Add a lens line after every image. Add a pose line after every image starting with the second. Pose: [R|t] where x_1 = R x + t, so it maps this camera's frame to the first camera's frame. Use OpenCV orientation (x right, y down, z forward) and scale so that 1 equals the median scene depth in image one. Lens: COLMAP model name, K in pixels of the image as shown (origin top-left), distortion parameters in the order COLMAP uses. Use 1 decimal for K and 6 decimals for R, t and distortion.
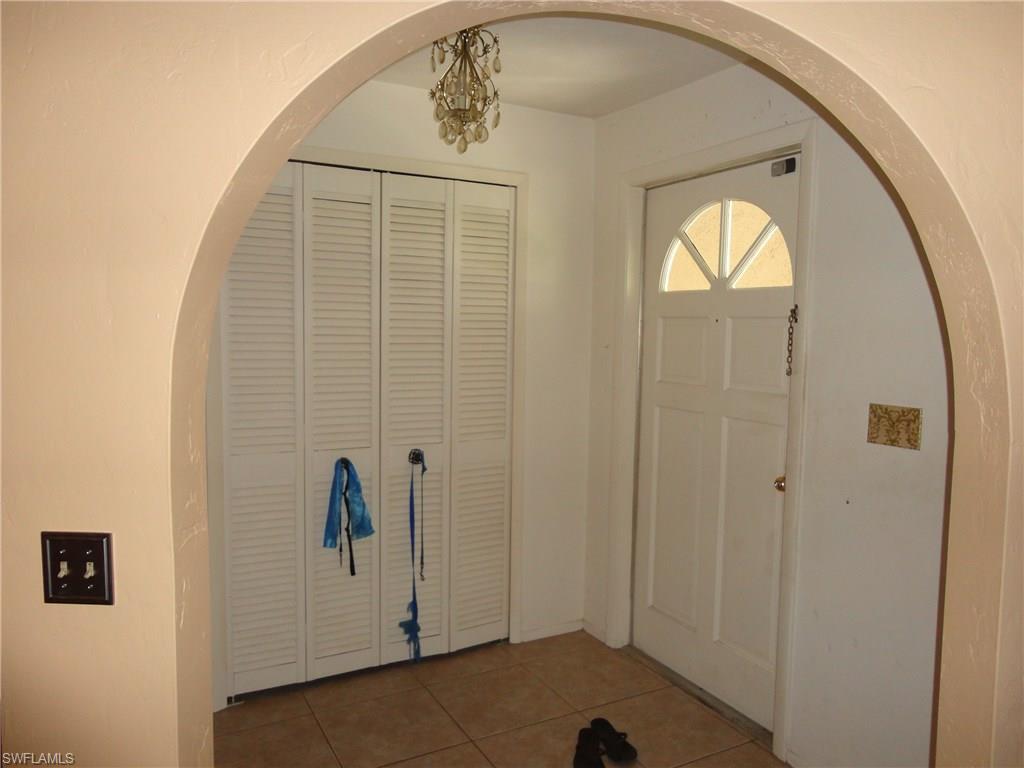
lens RADIAL K [[743.5, 0, 512.0], [0, 743.5, 384.0], [0, 0, 1]] dist [-0.002700, 0.005135]
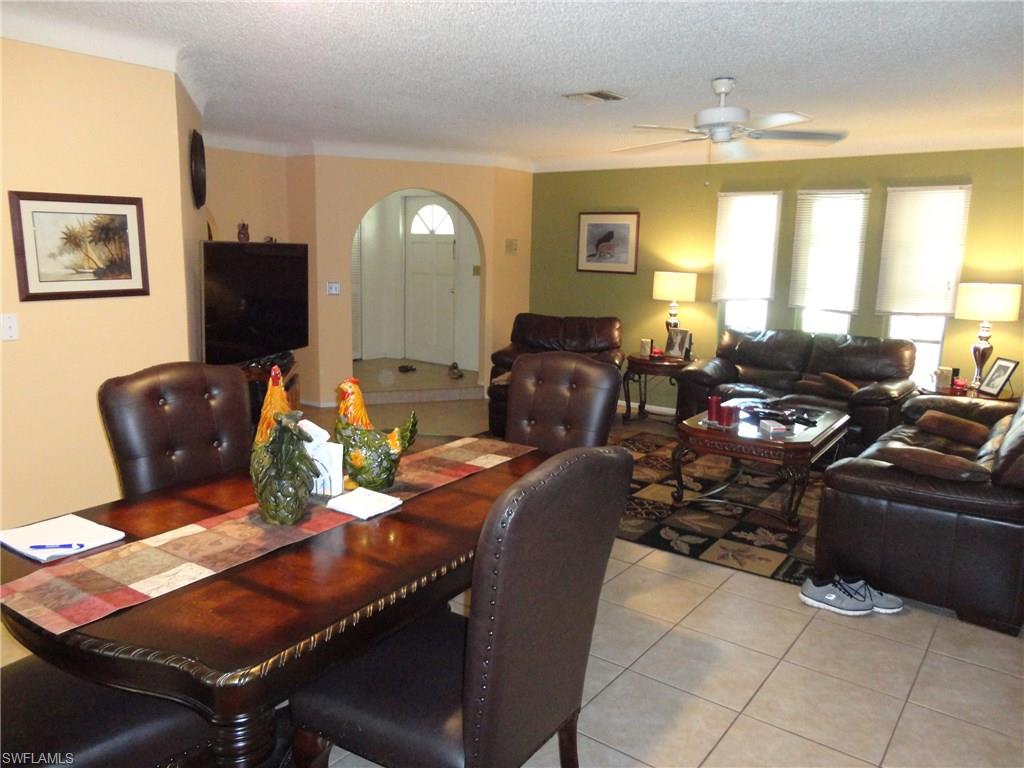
lens RADIAL K [[743.5, 0, 512.0], [0, 743.5, 384.0], [0, 0, 1]] dist [-0.002700, 0.005135]
pose [[0.903019, -0.075036, 0.422996, -0.782182], [0.025036, 0.992146, 0.122552, 0.126459], [-0.428870, -0.100077, 0.897806, -2.008216]]
